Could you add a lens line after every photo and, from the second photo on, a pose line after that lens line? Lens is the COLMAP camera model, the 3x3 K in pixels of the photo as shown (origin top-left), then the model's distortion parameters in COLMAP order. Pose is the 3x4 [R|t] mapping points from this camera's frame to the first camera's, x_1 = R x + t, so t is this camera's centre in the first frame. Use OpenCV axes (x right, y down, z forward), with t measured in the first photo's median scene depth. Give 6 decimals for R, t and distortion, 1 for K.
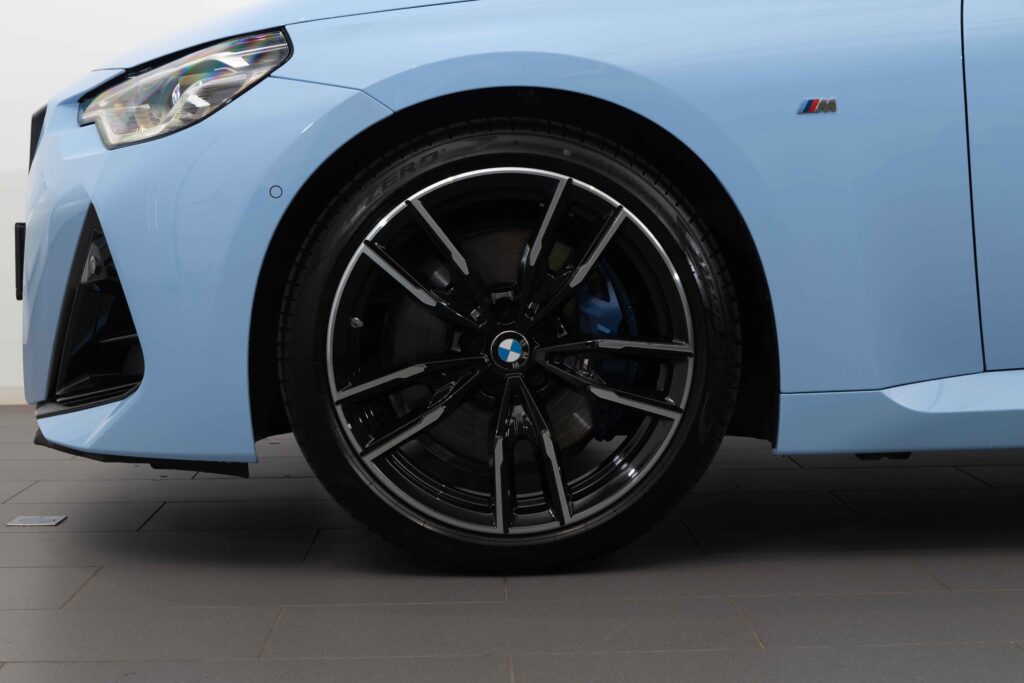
lens RADIAL K [[2041.2, 0, 512.0], [0, 2041.2, 341.5], [0, 0, 1]] dist [-0.006429, -0.024040]
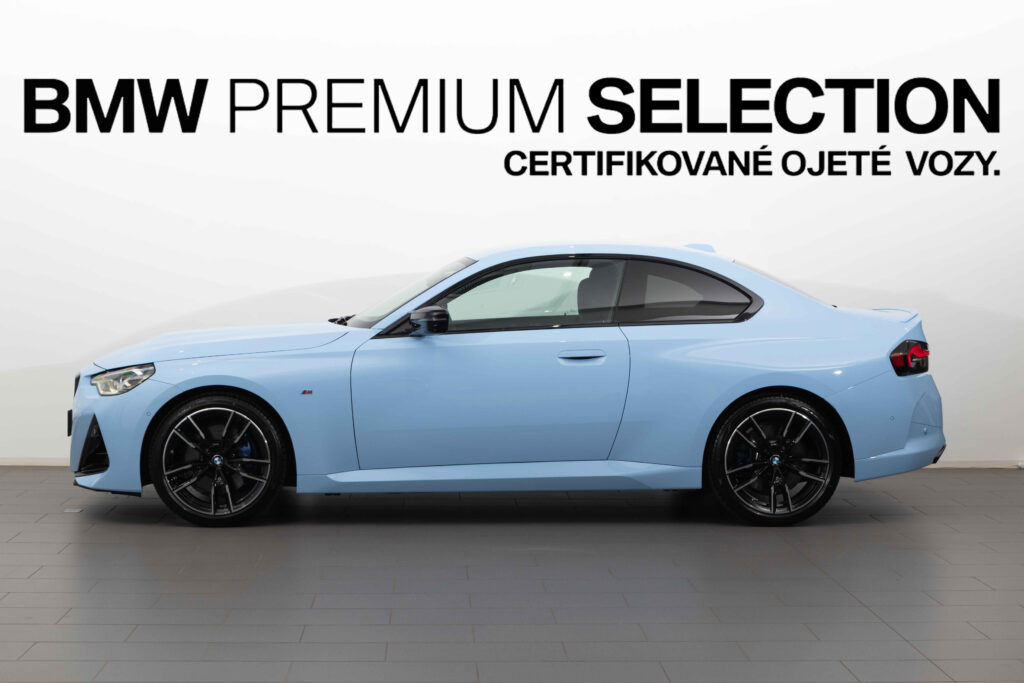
lens RADIAL K [[1956.5, 0, 512.0], [0, 1956.5, 341.5], [0, 0, 1]] dist [-0.031372, -0.063492]
pose [[0.999680, 0.020087, 0.015371, 0.433326], [-0.019766, 0.999589, -0.020767, -0.135804], [-0.015782, 0.020457, 0.999666, -2.251103]]
